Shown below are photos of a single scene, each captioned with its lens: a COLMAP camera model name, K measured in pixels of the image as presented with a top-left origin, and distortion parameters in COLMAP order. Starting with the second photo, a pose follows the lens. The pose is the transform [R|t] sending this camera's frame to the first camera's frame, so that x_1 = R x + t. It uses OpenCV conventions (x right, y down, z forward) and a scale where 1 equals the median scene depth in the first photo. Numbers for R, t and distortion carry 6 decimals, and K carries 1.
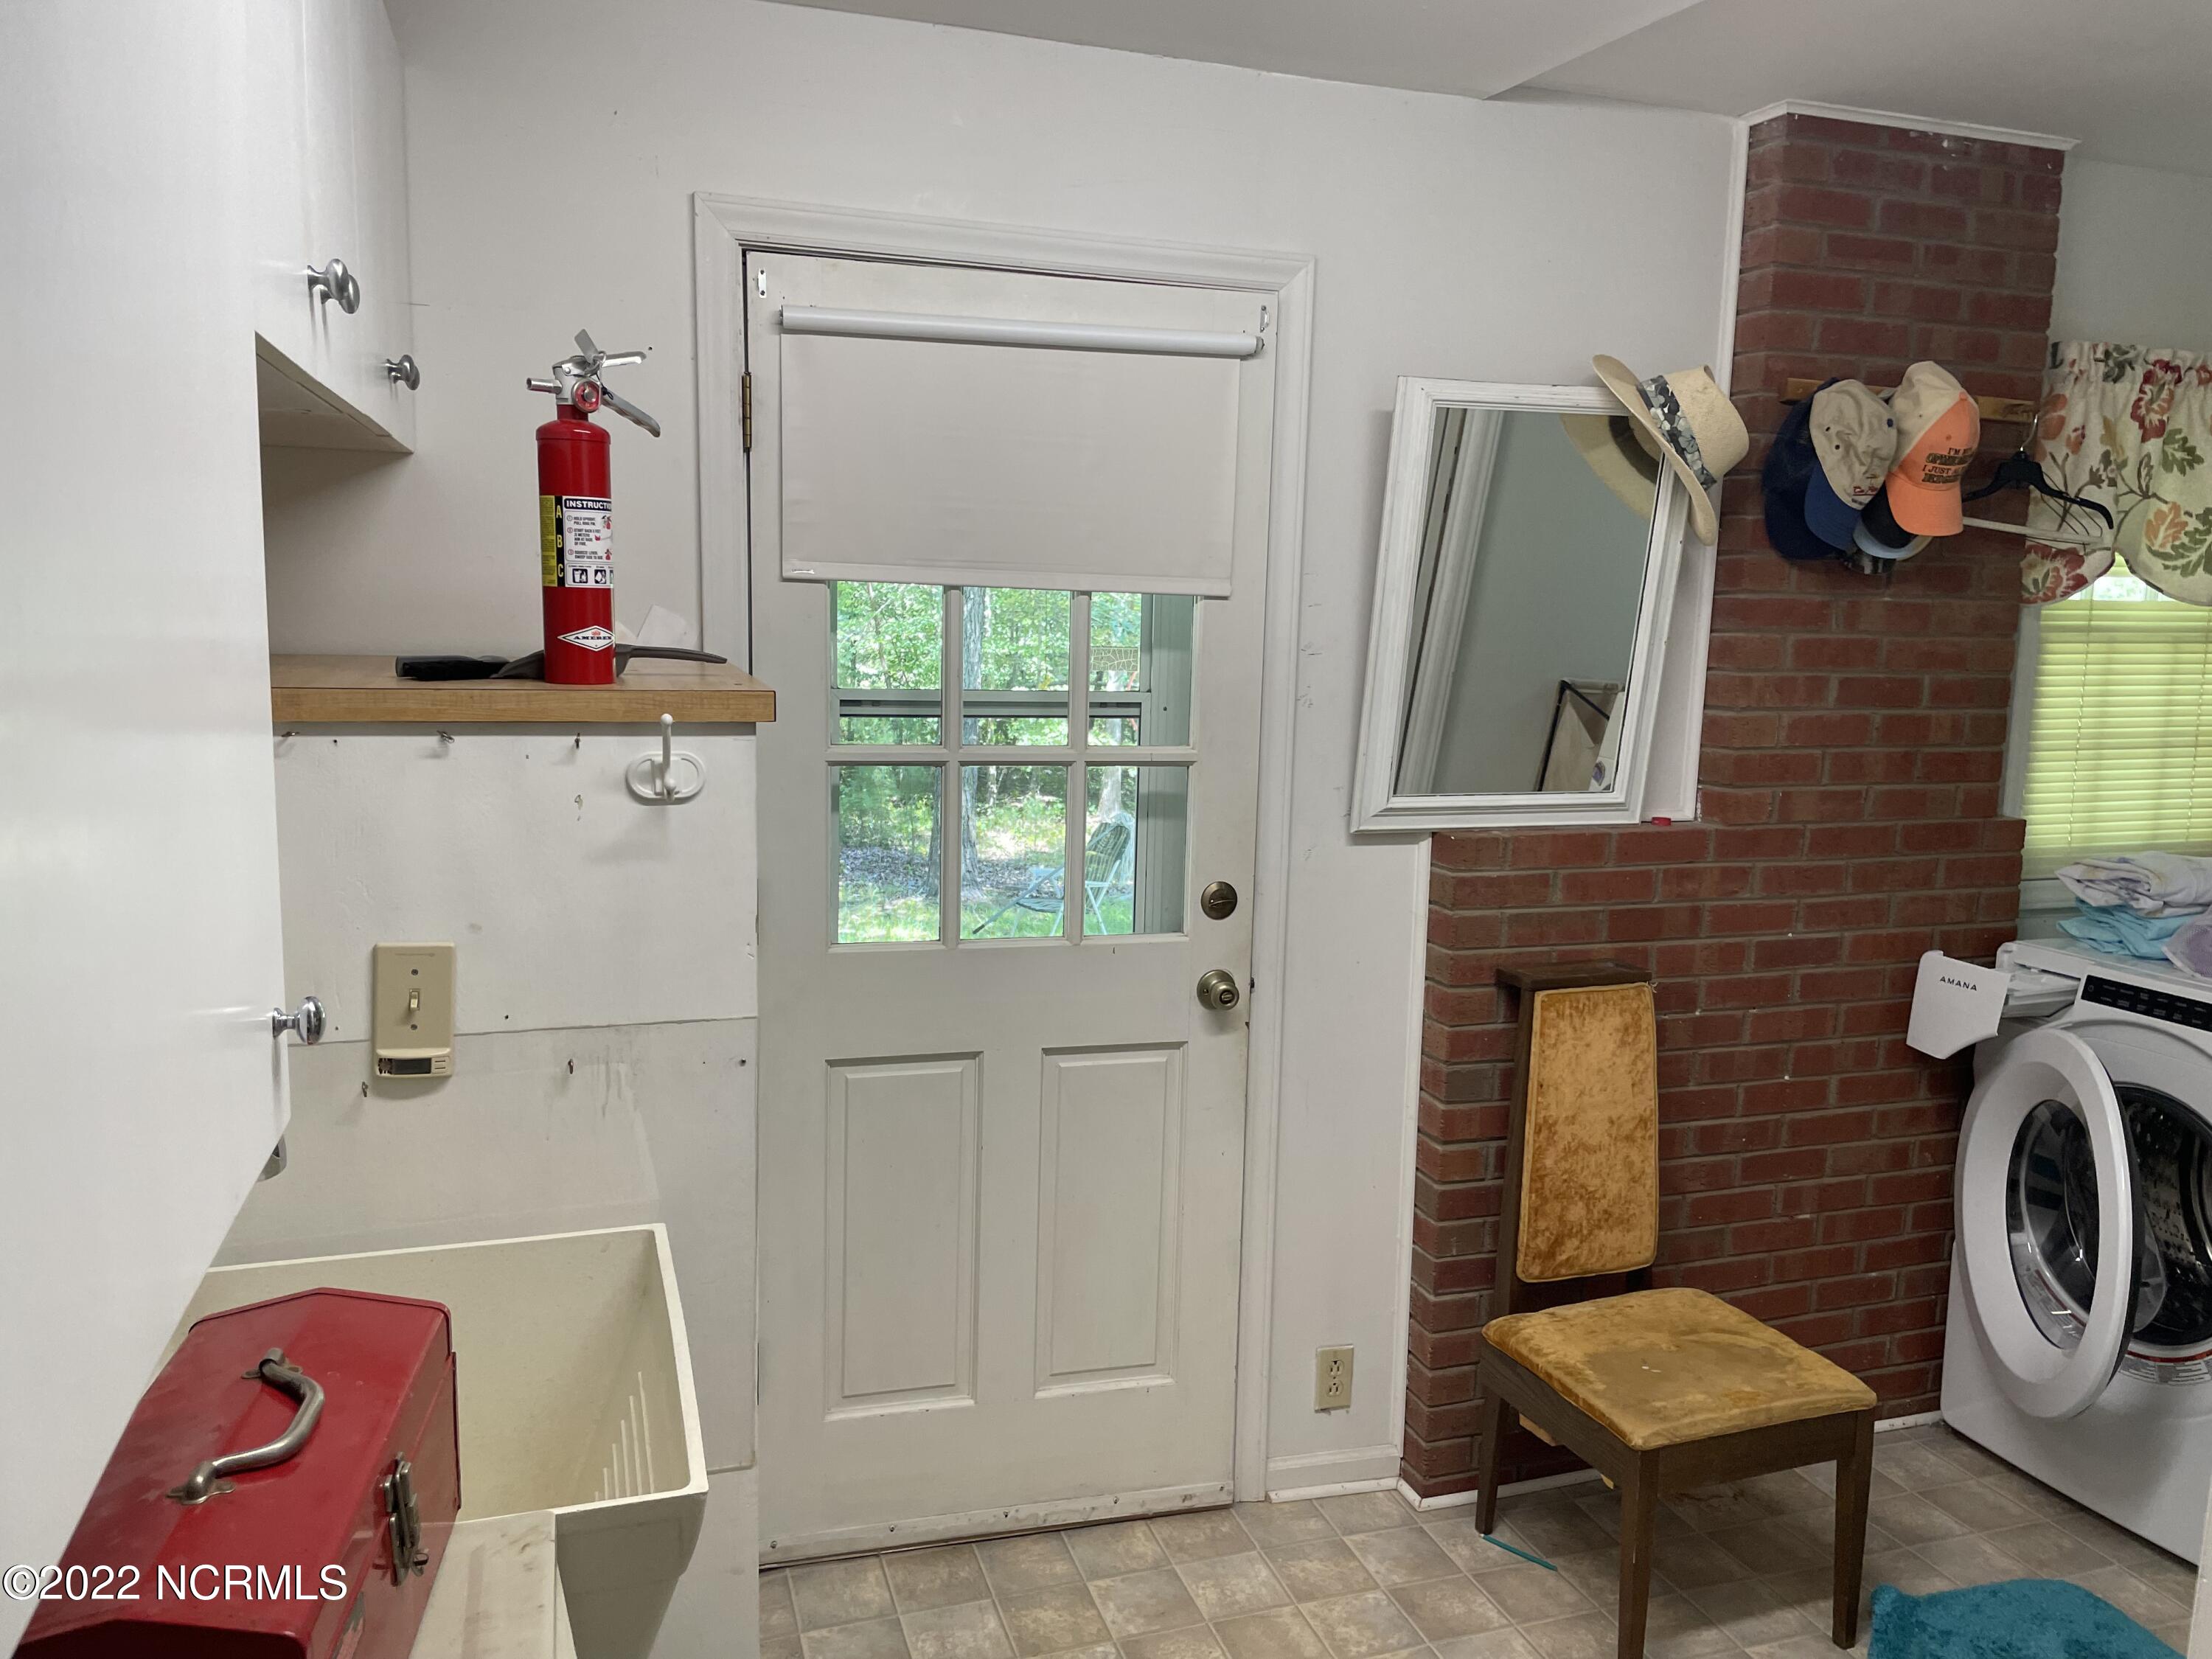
lens RADIAL K [[1671.3, 0, 1151.0], [0, 1671.3, 813.3], [0, 0, 1]] dist [0.093390, -0.122910]
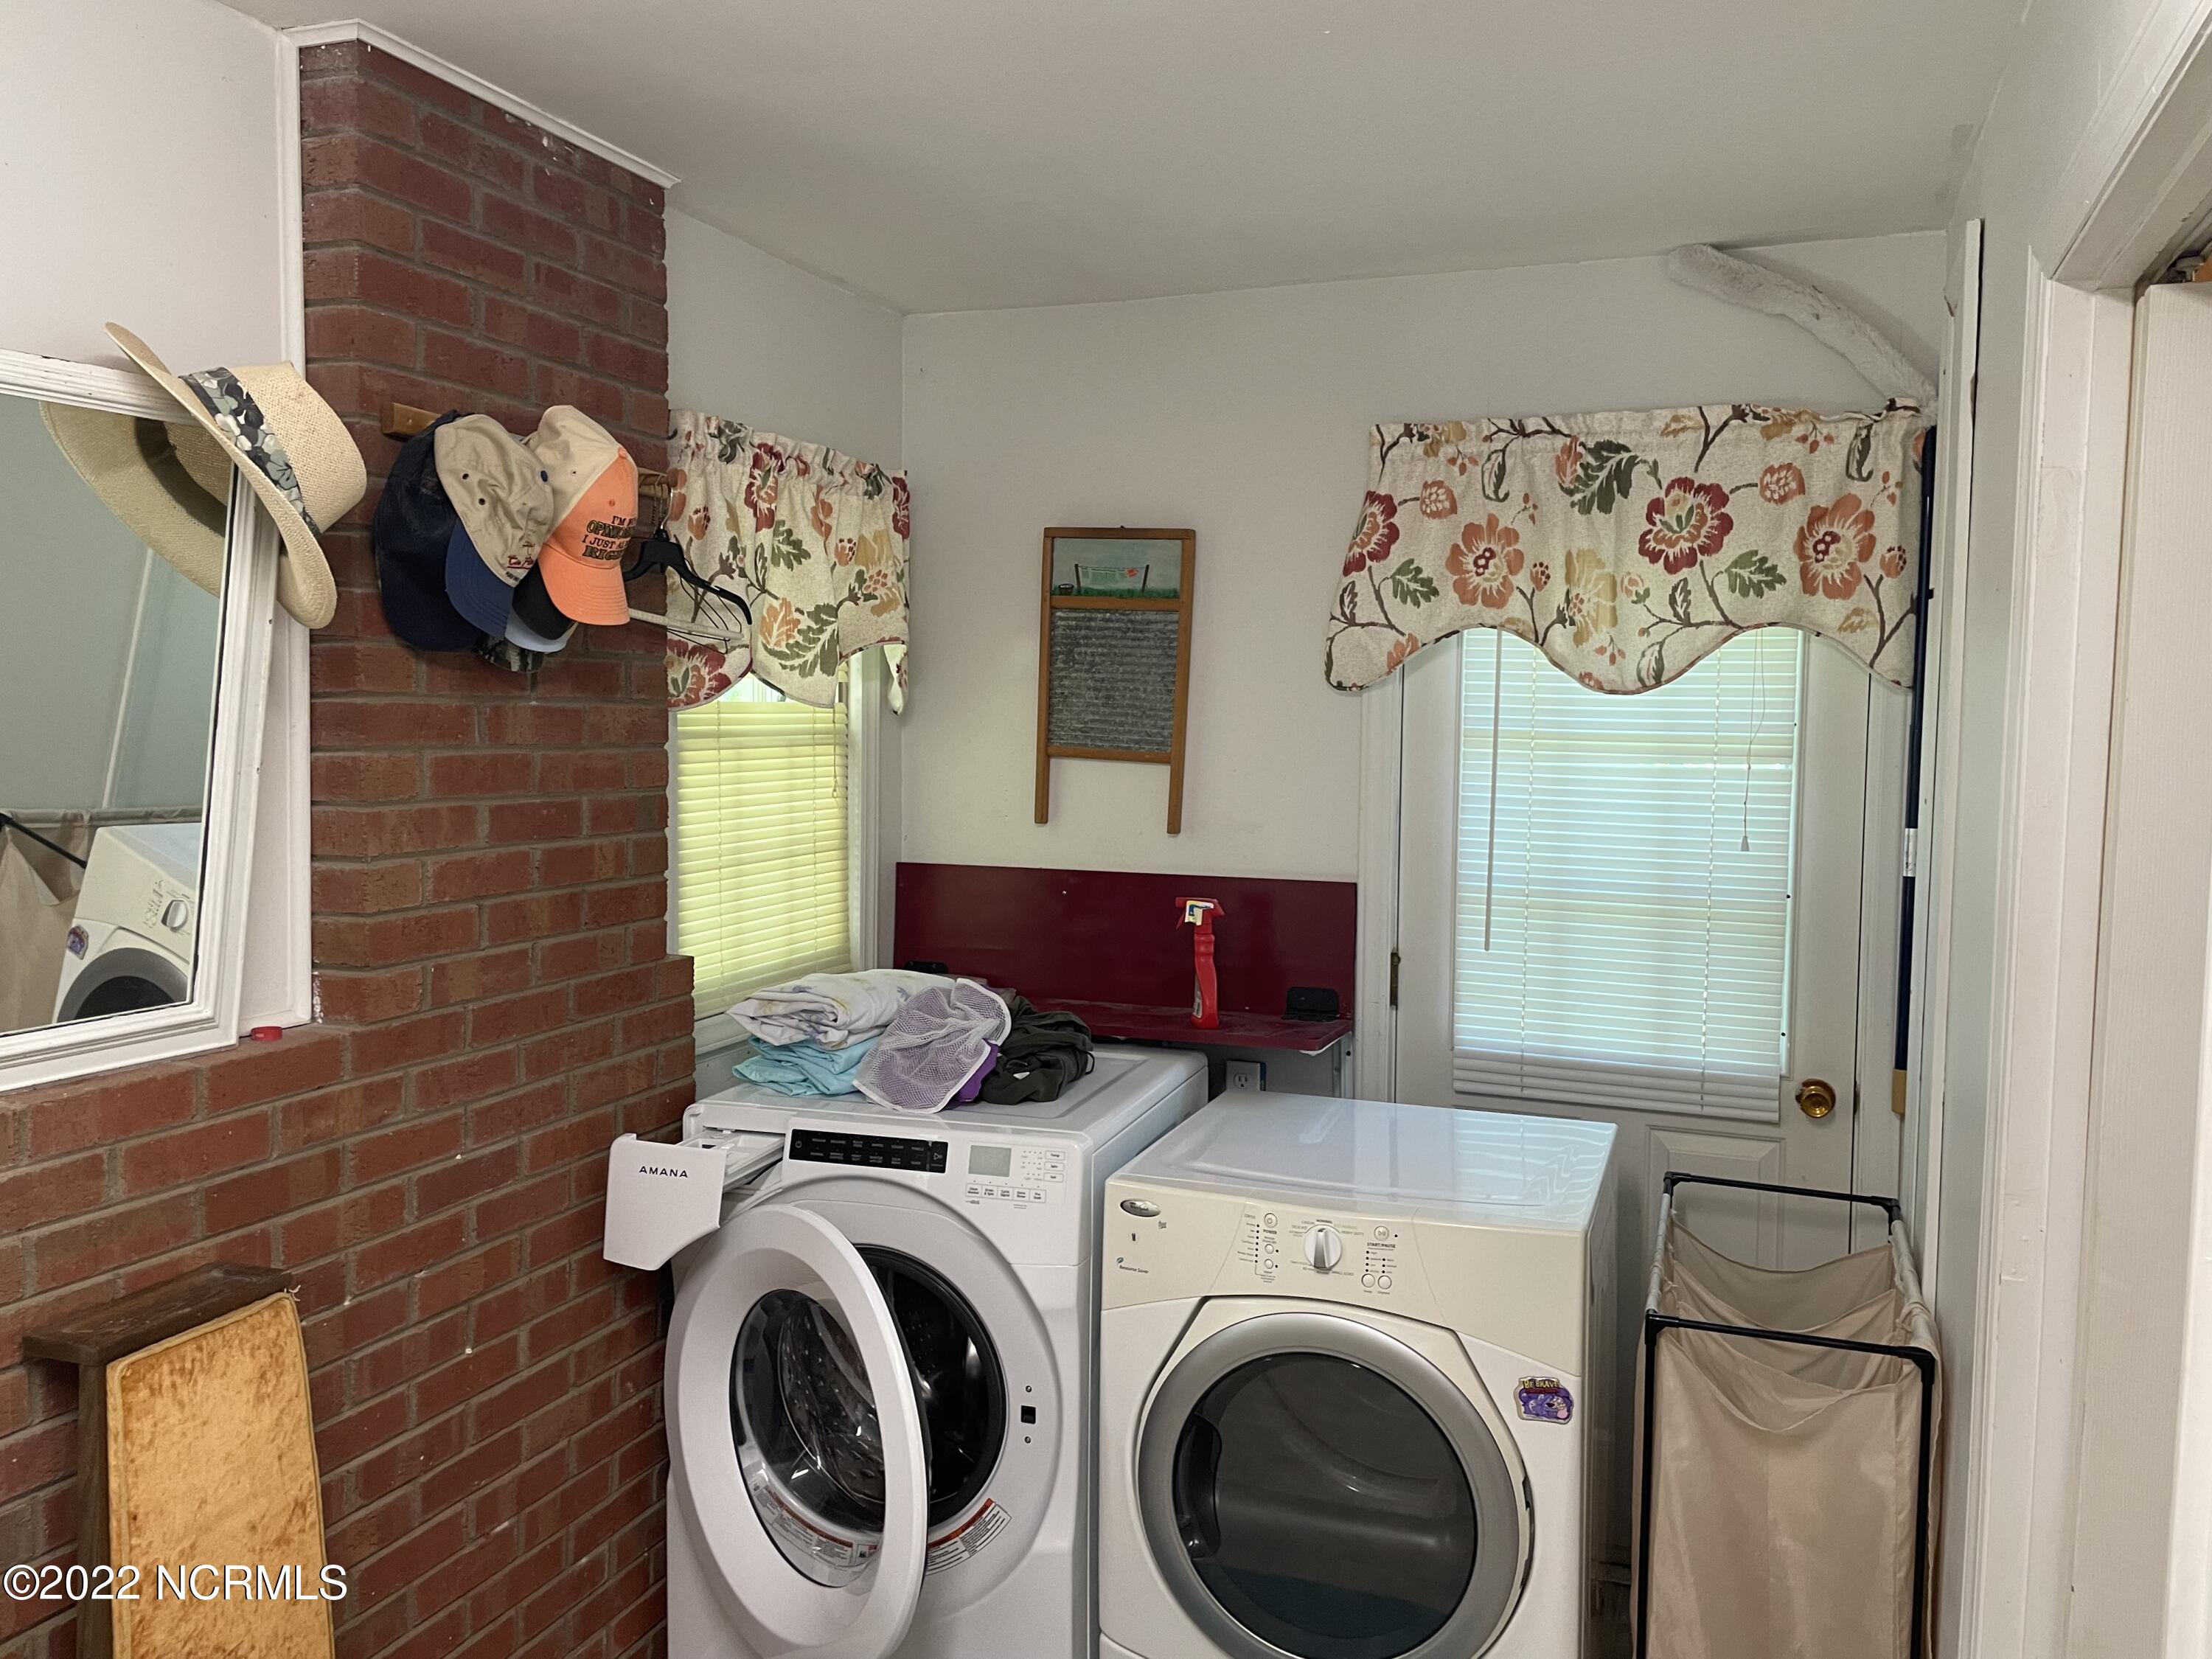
lens RADIAL K [[1671.3, 0, 1151.0], [0, 1671.3, 813.3], [0, 0, 1]] dist [0.093390, -0.122910]
pose [[0.641495, -0.059837, 0.764790, 0.016120], [0.101085, 0.994853, -0.006951, -0.041855], [-0.760438, 0.081768, 0.644242, 0.286087]]
